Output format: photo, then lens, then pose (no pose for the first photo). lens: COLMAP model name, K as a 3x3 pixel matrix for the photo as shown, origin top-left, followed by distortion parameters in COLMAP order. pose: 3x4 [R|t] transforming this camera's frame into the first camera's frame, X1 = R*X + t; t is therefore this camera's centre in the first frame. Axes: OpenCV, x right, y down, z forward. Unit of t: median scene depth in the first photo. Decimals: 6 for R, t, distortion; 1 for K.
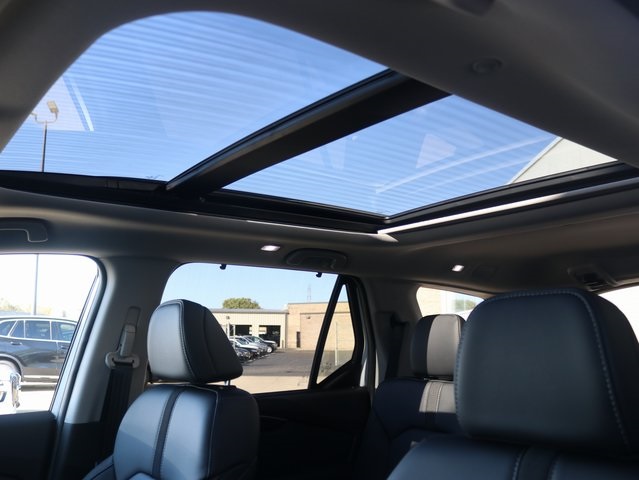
lens RADIAL K [[580.3, 0, 316.4], [0, 580.3, 241.6], [0, 0, 1]] dist [-0.107081, 0.000000]
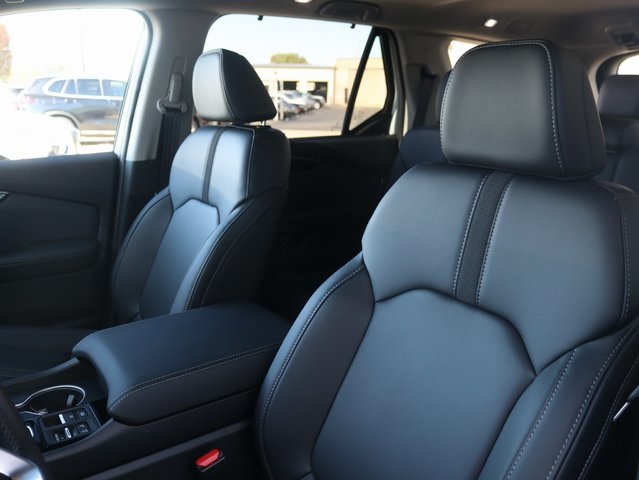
lens RADIAL K [[580.3, 0, 313.2], [0, 580.3, 235.9], [0, 0, 1]] dist [-0.107081, 0.000000]
pose [[0.996107, 0.033423, -0.081573, 0.033244], [0.001479, 0.918871, 0.394554, -0.001624], [0.088143, -0.393139, 0.915245, -0.095853]]
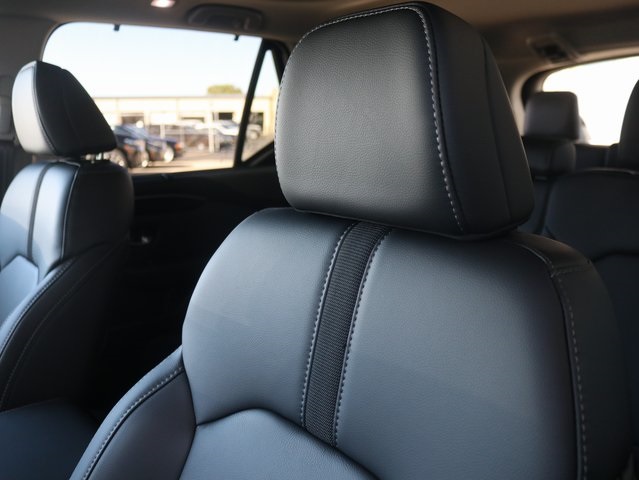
lens RADIAL K [[580.3, 0, 320.0], [0, 580.3, 235.5], [0, 0, 1]] dist [-0.107081, 0.000000]
pose [[0.999494, -0.006832, 0.031060, 0.113934], [-0.004422, 0.937312, 0.348463, 0.039156], [-0.031494, -0.348424, 0.936808, 0.093283]]
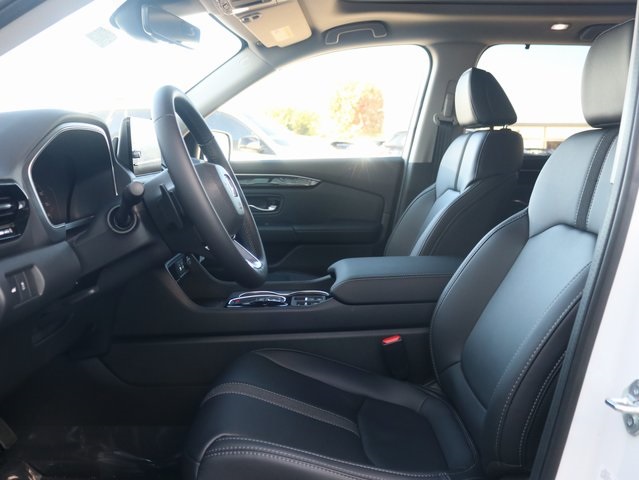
lens RADIAL K [[580.3, 0, 316.0], [0, 580.3, 240.1], [0, 0, 1]] dist [-0.107081, 0.000000]
pose [[0.777362, 0.099011, -0.621213, 0.275365], [0.100182, 0.955446, 0.277646, 0.057773], [0.621025, -0.278065, 0.732808, -0.273912]]
